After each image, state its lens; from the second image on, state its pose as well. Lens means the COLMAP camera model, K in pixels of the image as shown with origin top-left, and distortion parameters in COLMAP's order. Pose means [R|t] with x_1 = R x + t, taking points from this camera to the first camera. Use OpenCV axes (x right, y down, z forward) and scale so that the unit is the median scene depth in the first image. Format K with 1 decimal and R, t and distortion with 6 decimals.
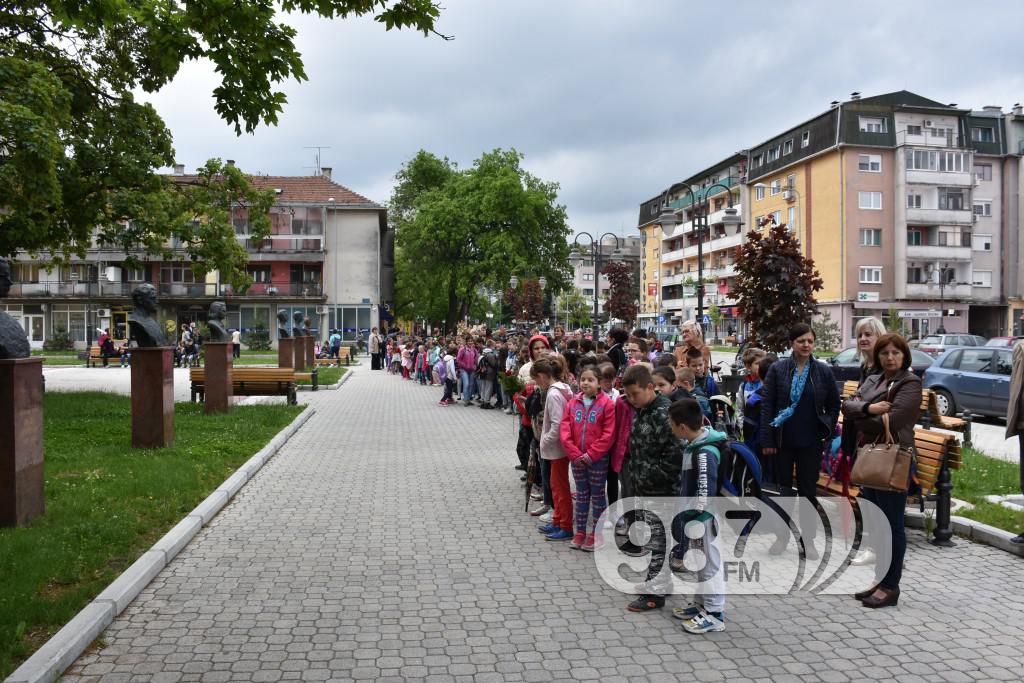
lens RADIAL K [[805.3, 0, 506.6], [0, 805.3, 344.6], [0, 0, 1]] dist [-0.152057, 0.111545]
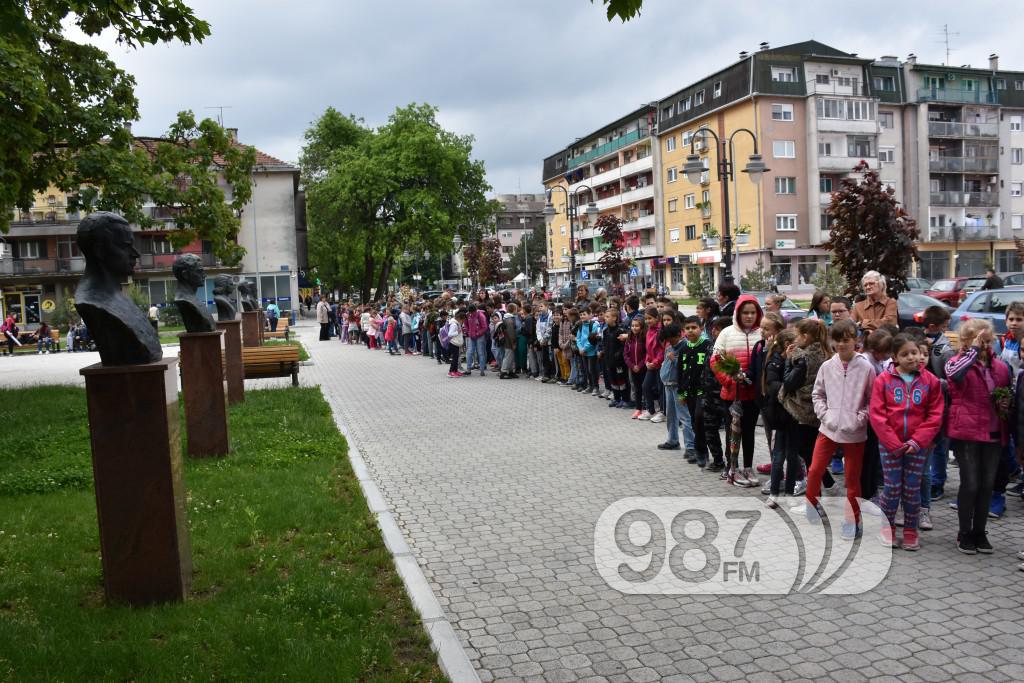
lens RADIAL K [[805.3, 0, 506.6], [0, 805.3, 344.6], [0, 0, 1]] dist [-0.152057, 0.111545]
pose [[0.989729, -0.052558, 0.132946, -0.040978], [0.045789, 0.997519, 0.053474, -0.002205], [-0.135427, -0.046837, 0.989680, 0.024450]]
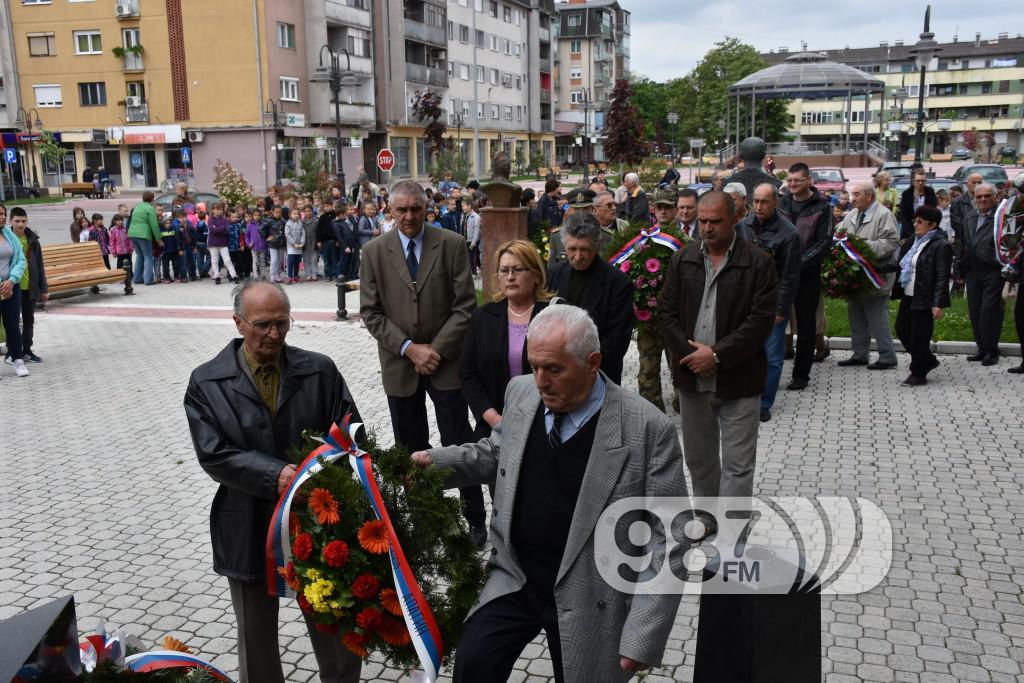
lens RADIAL K [[1024.3, 0, 507.1], [0, 1024.3, 344.1], [0, 0, 1]] dist [-0.057354, 0.220356]
pose [[0.447733, -0.173604, 0.877153, -0.320018], [0.037800, 0.983769, 0.175411, -0.014987], [-0.893368, -0.045380, 0.447028, 0.385875]]
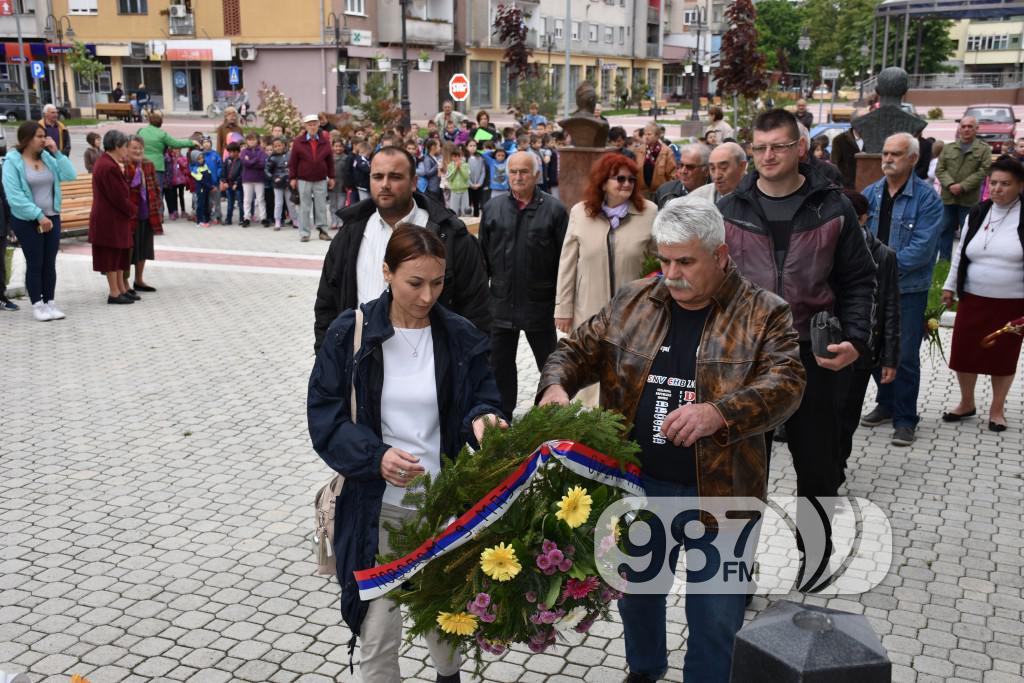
lens RADIAL K [[1175.2, 0, 506.3], [0, 1175.2, 342.2], [0, 0, 1]] dist [0.000153, 0.340179]
pose [[0.521100, -0.183994, 0.833427, -0.315229], [0.015189, 0.978331, 0.206487, -0.015031], [-0.853361, -0.094942, 0.512603, 0.385175]]
